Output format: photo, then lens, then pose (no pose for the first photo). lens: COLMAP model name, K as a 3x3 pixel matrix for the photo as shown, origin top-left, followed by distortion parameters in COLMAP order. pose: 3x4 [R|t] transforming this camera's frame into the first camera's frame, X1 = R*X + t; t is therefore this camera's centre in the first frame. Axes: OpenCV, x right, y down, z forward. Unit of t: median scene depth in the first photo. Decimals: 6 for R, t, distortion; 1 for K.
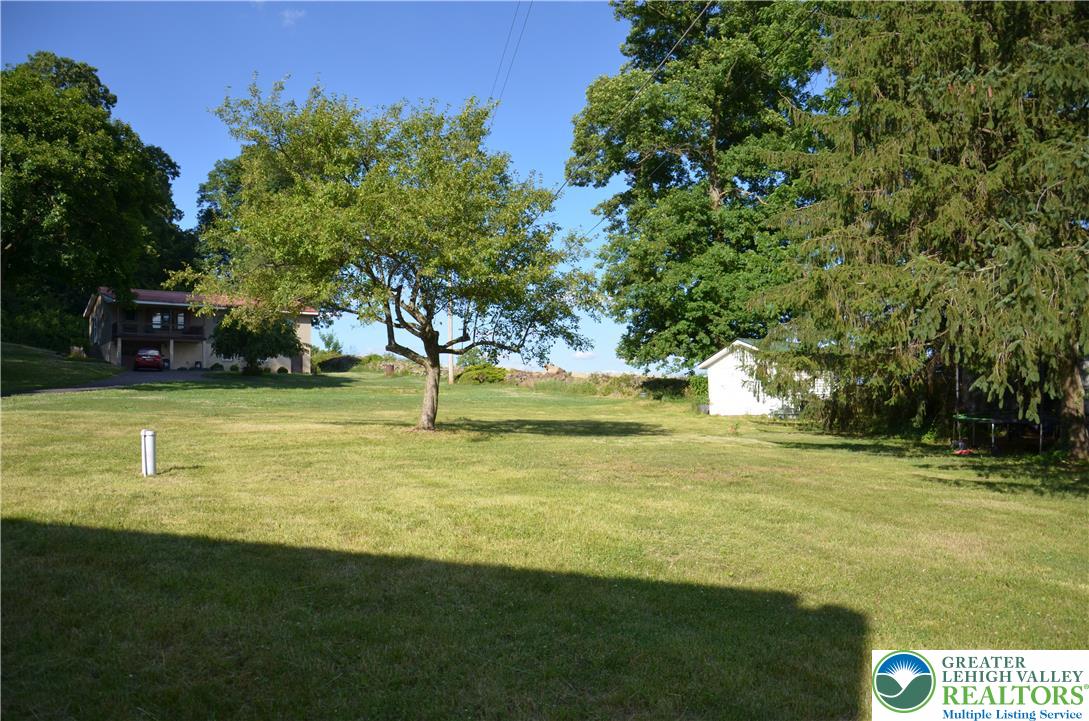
lens RADIAL K [[851.1, 0, 520.1], [0, 851.1, 379.3], [0, 0, 1]] dist [-0.124676, 0.100081]
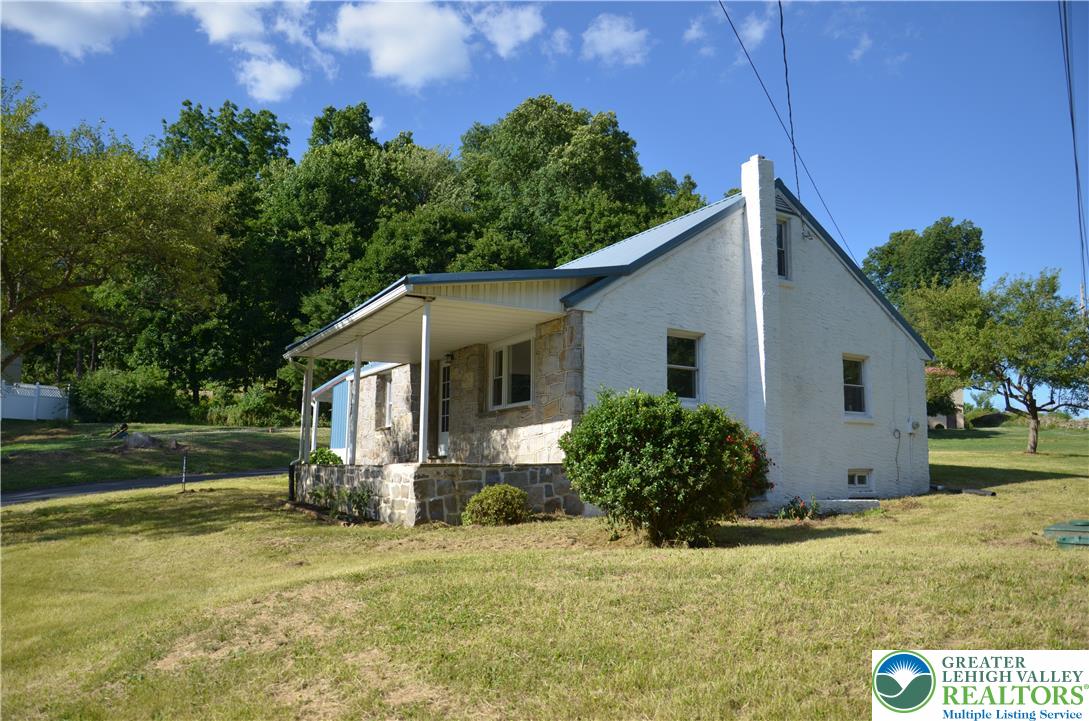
lens RADIAL K [[849.4, 0, 544.5], [0, 849.4, 360.5], [0, 0, 1]] dist [-0.140227, 0.107117]
pose [[0.755299, -0.061738, -0.652466, 0.109914], [0.000035, 0.995557, -0.094163, 0.010841], [0.655380, 0.071098, 0.751945, -0.426444]]
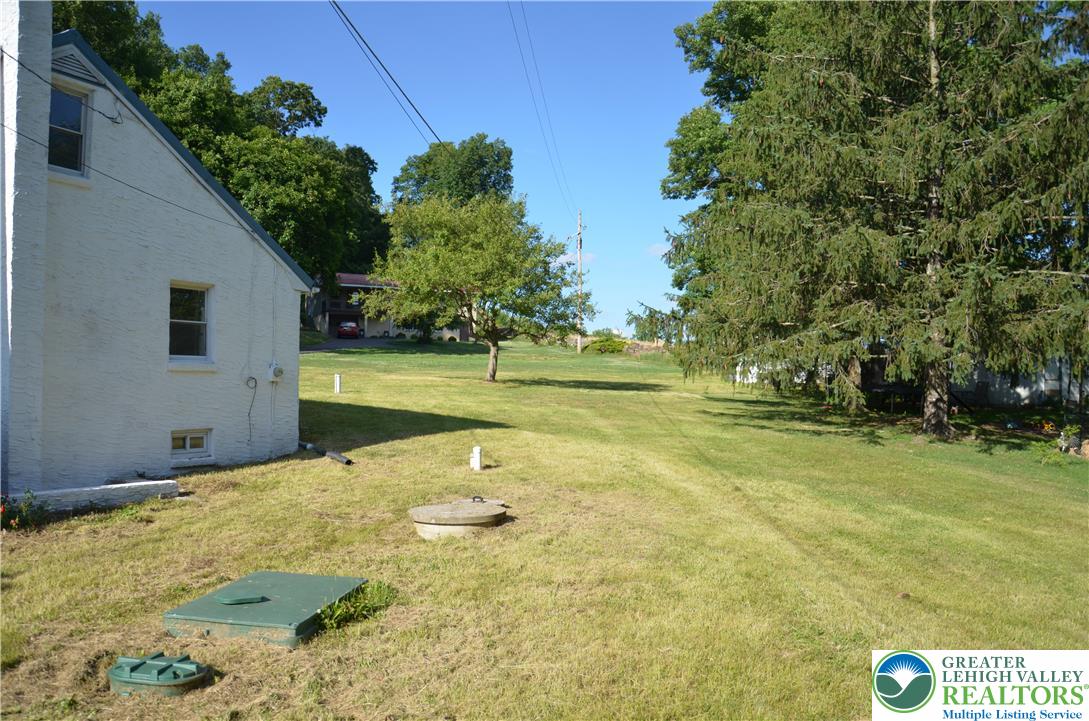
lens RADIAL K [[851.1, 0, 520.1], [0, 851.1, 379.3], [0, 0, 1]] dist [-0.124676, 0.100081]
pose [[0.974562, 0.029610, -0.222151, 0.148858], [-0.020920, 0.998925, 0.041370, -0.008570], [0.223138, -0.035670, 0.974134, -0.307822]]
